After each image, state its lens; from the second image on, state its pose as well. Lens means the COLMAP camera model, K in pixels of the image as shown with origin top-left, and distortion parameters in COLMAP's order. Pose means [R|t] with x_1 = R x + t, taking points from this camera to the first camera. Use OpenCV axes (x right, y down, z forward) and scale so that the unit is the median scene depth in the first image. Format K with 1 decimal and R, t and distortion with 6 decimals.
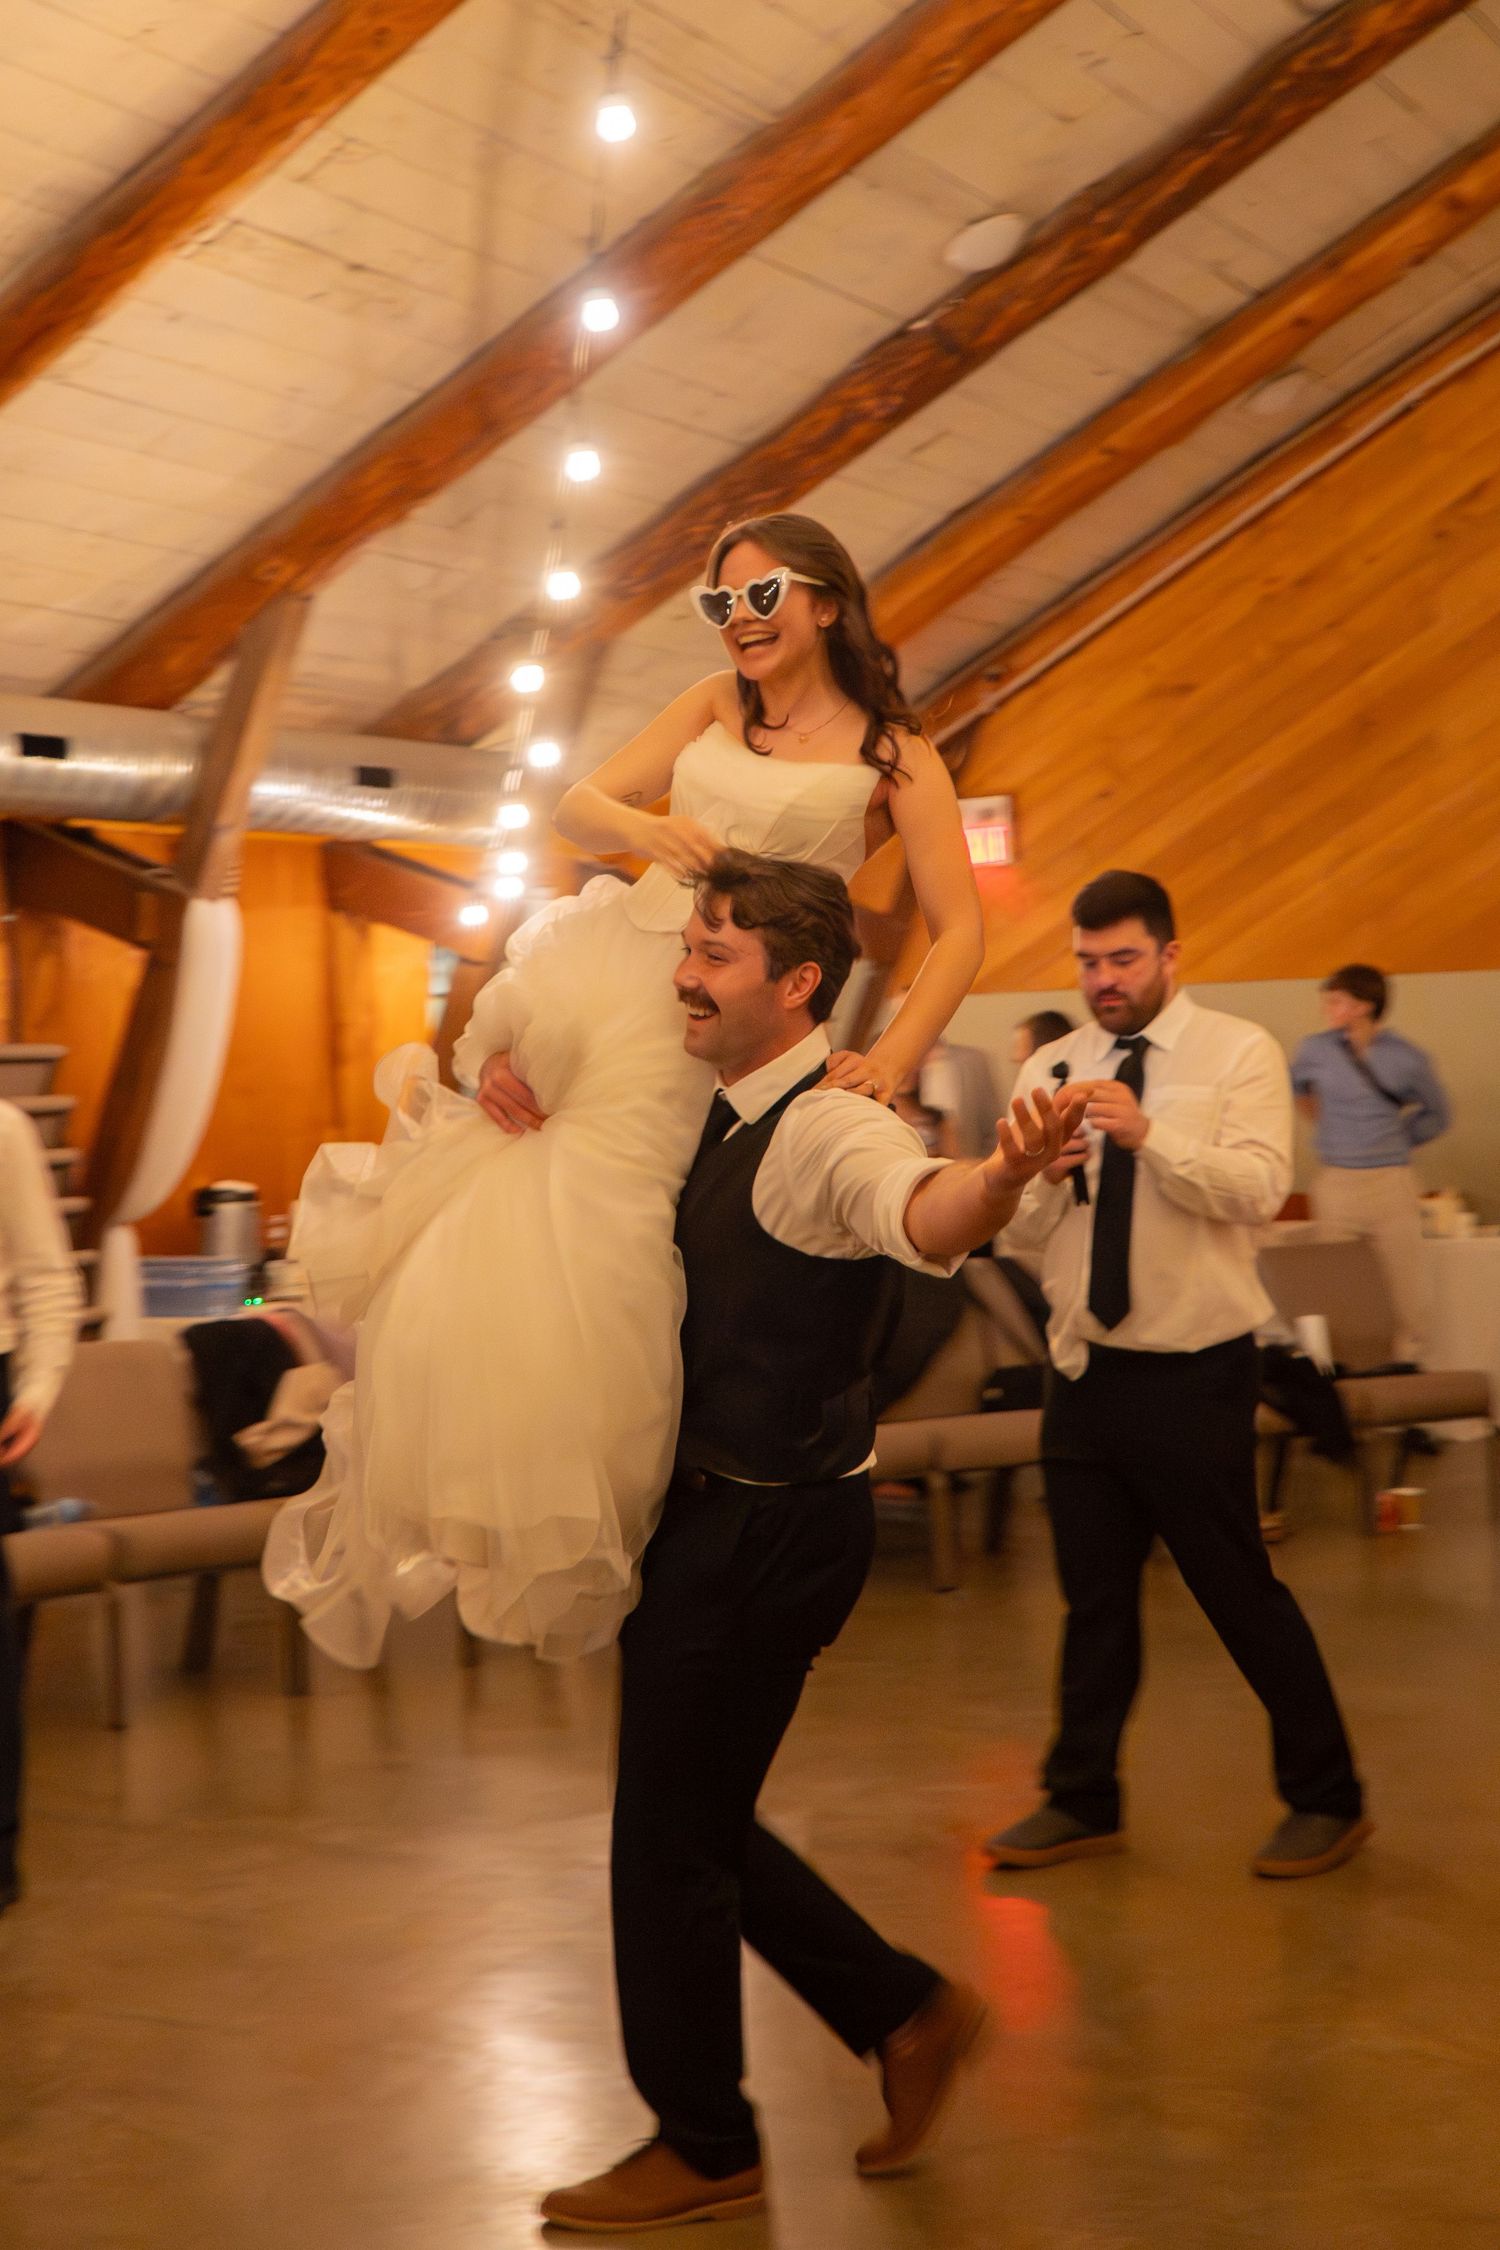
lens RADIAL K [[2852.8, 0, 753.6], [0, 2852.8, 1126.9], [0, 0, 1]] dist [-0.089277, 0.000000]
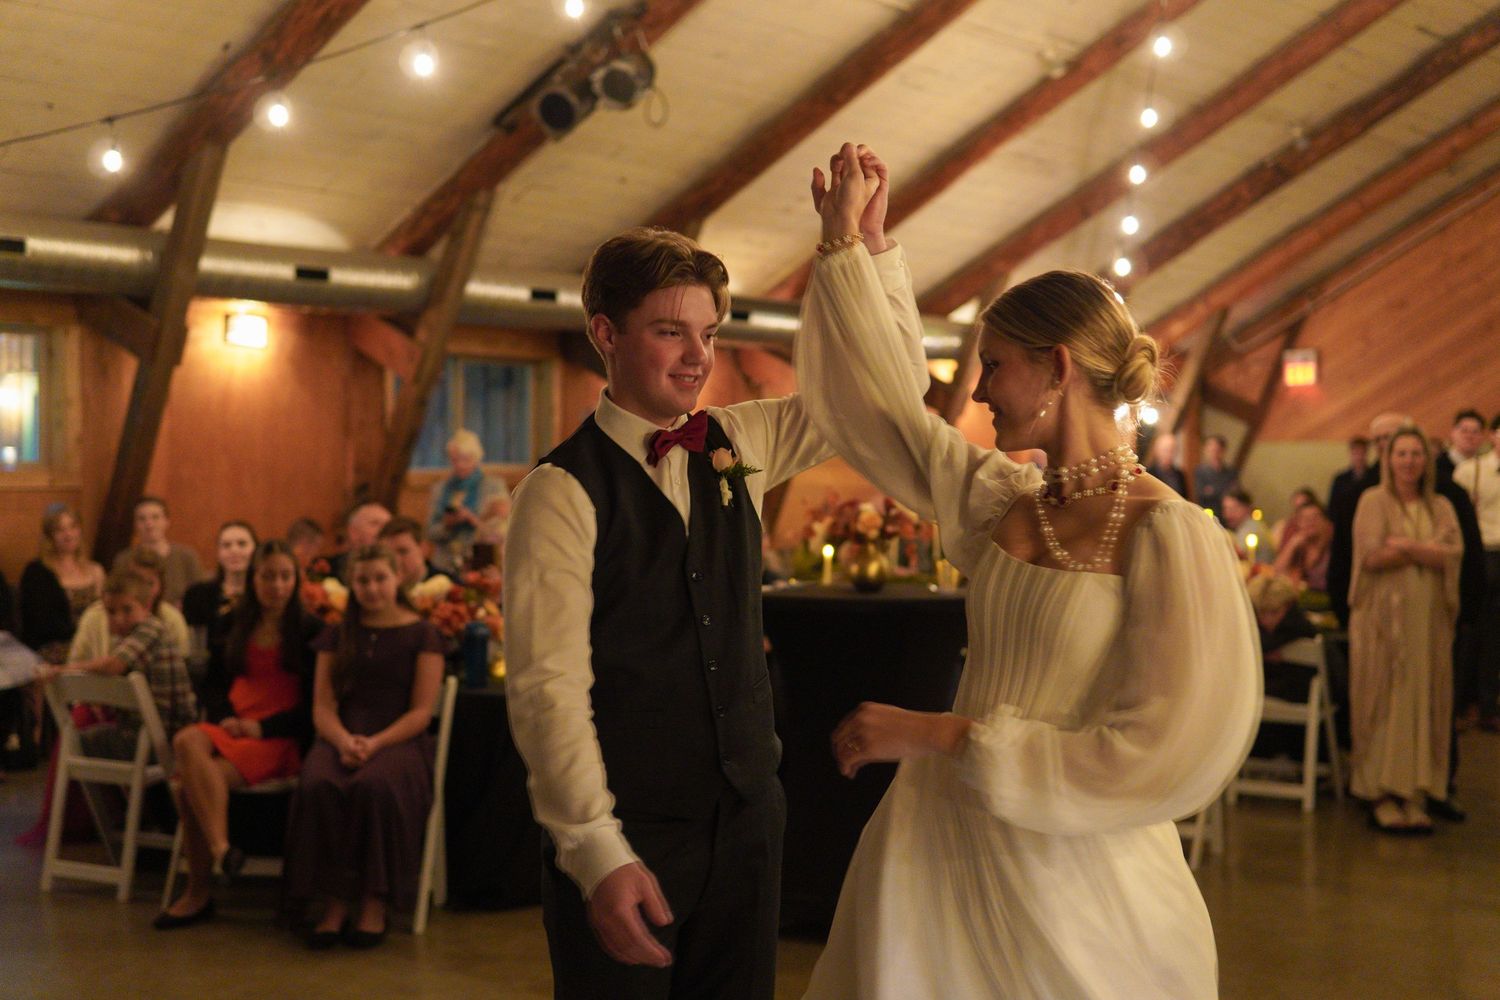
lens RADIAL K [[1886.4, 0, 748.8], [0, 1886.4, 498.3], [0, 0, 1]] dist [0.006847, 0.000000]
pose [[0.969232, 0.060079, -0.238706, 0.024297], [-0.064171, 0.997895, -0.009403, 0.044280], [0.237639, 0.024432, 0.971046, -0.592165]]
